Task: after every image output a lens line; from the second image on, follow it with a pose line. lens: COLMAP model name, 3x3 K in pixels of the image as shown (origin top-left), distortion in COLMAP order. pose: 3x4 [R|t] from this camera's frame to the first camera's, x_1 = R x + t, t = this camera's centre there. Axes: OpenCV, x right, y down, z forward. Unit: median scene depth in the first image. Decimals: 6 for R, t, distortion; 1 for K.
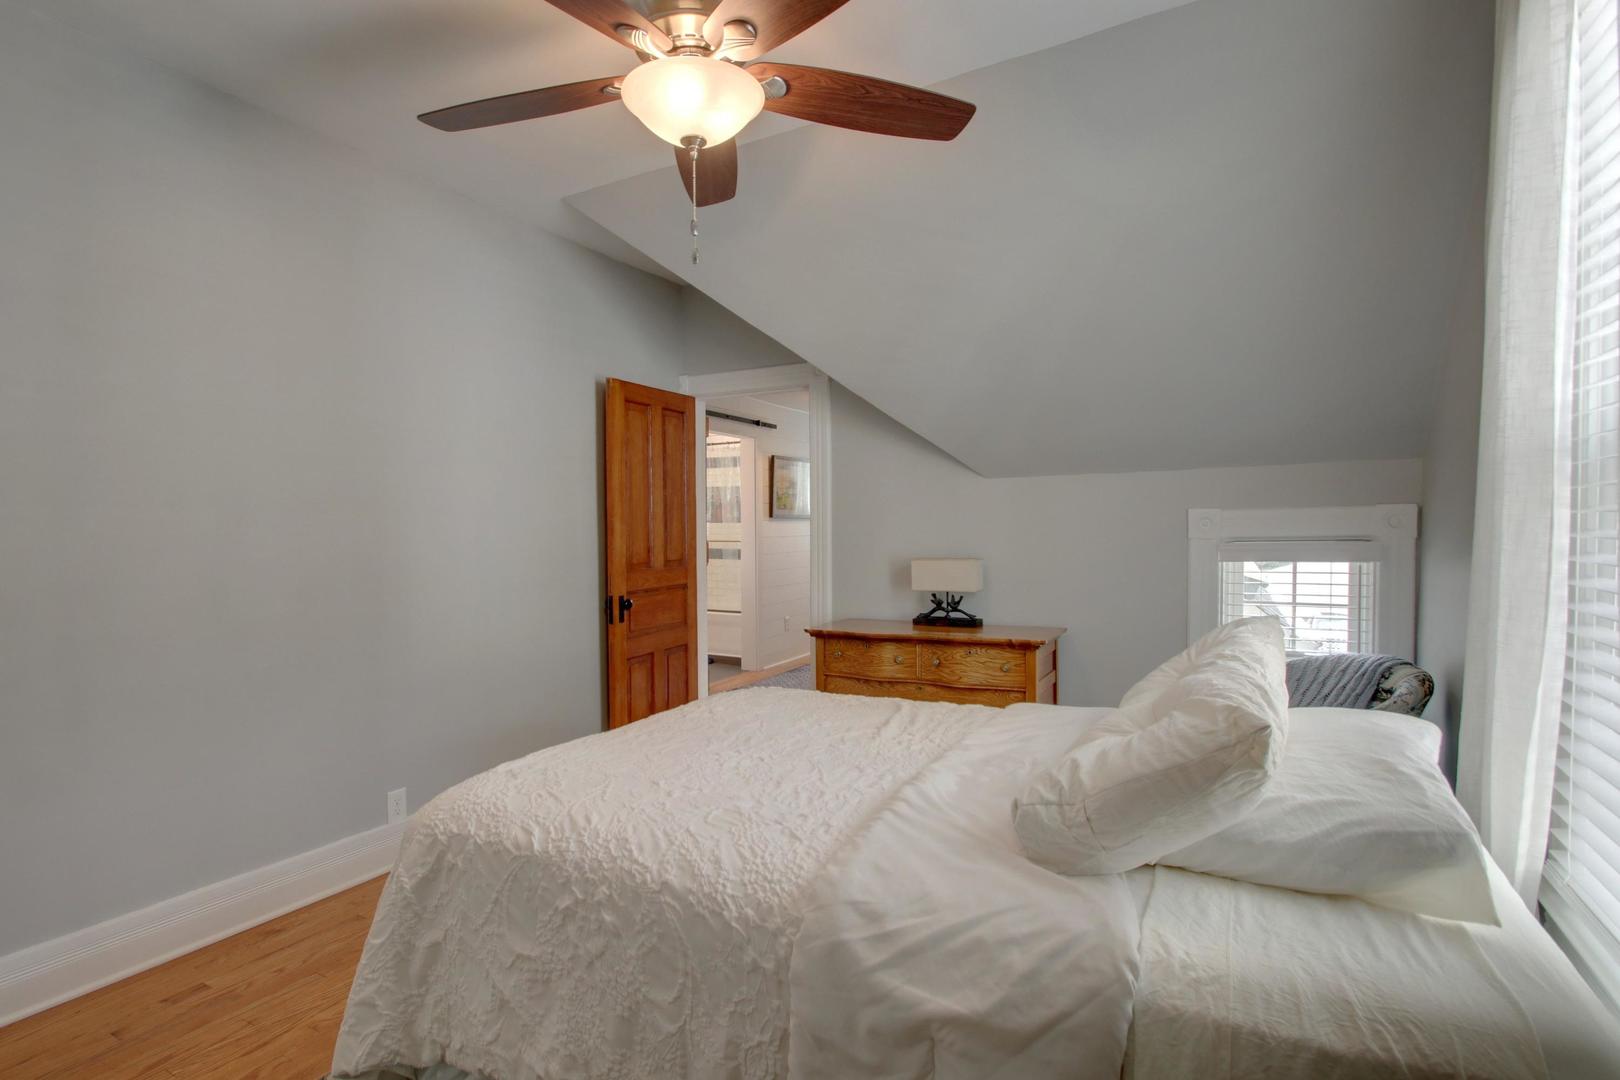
lens RADIAL K [[810.5, 0, 805.9], [0, 810.5, 552.9], [0, 0, 1]] dist [0.001592, 0.000088]
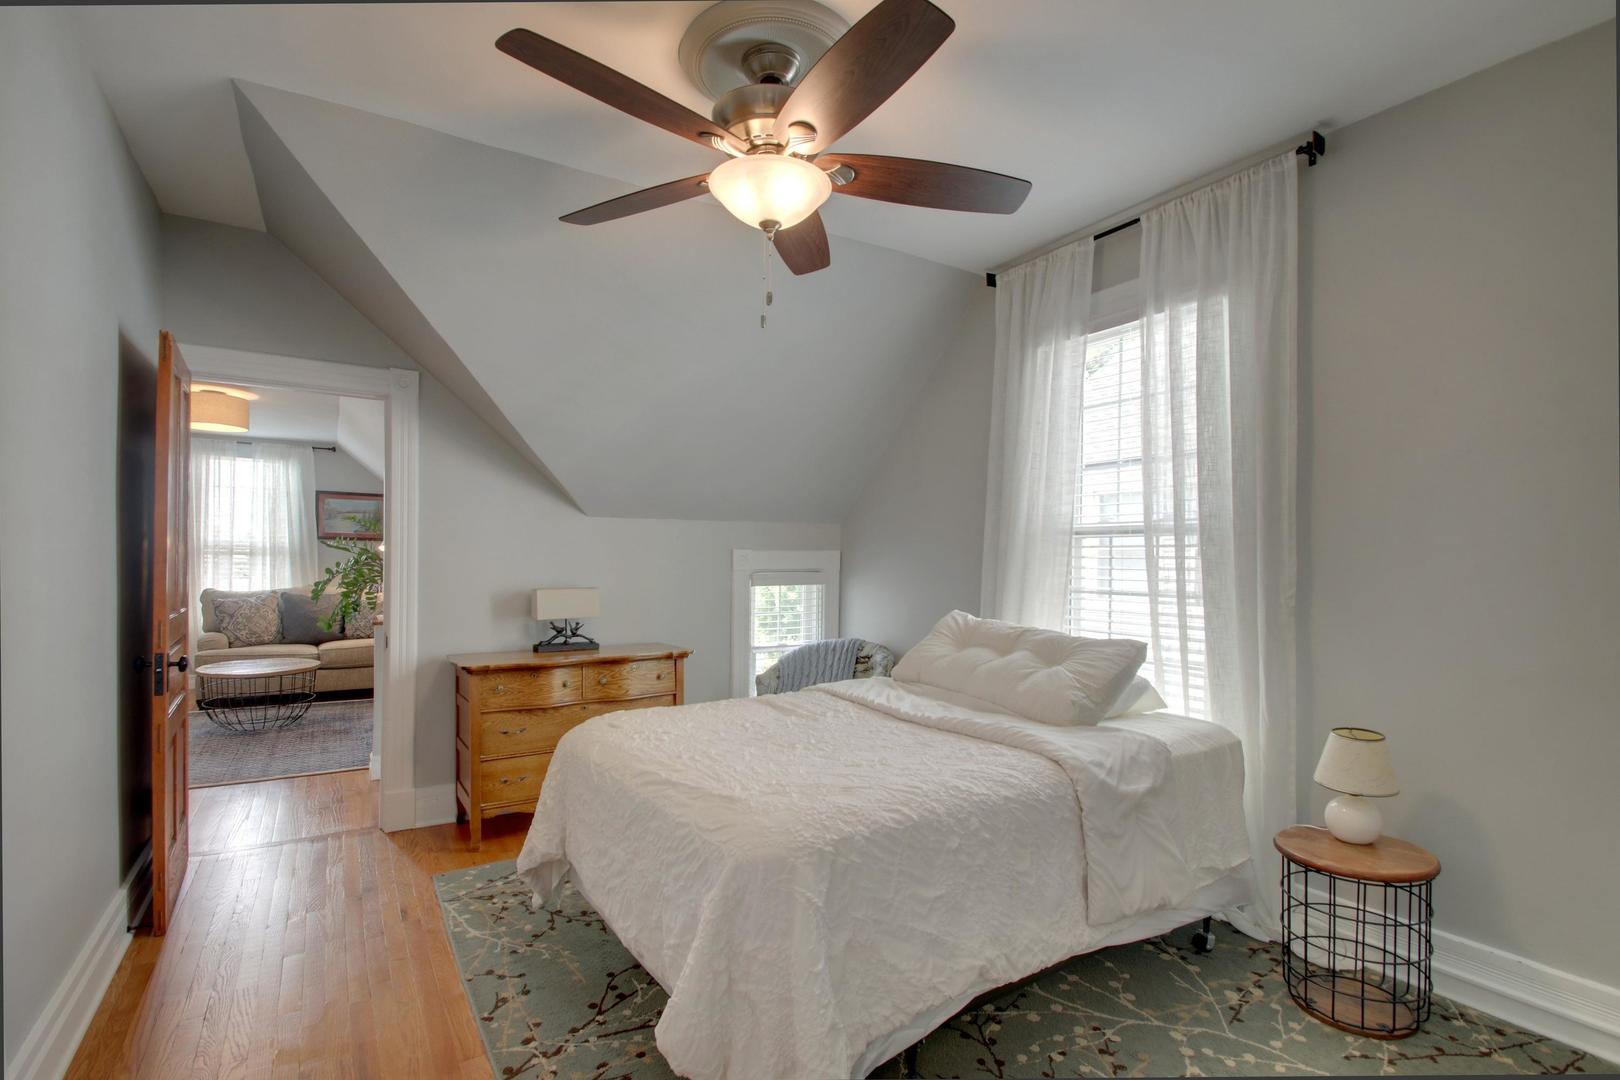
lens RADIAL K [[762.1, 0, 802.8], [0, 762.1, 568.7], [0, 0, 1]] dist [0.003997, -0.013515]
pose [[0.475187, 0.003795, 0.879877, -0.669927], [0.015298, 0.999804, -0.012574, -0.002459], [-0.879752, 0.019435, 0.475036, 0.271585]]
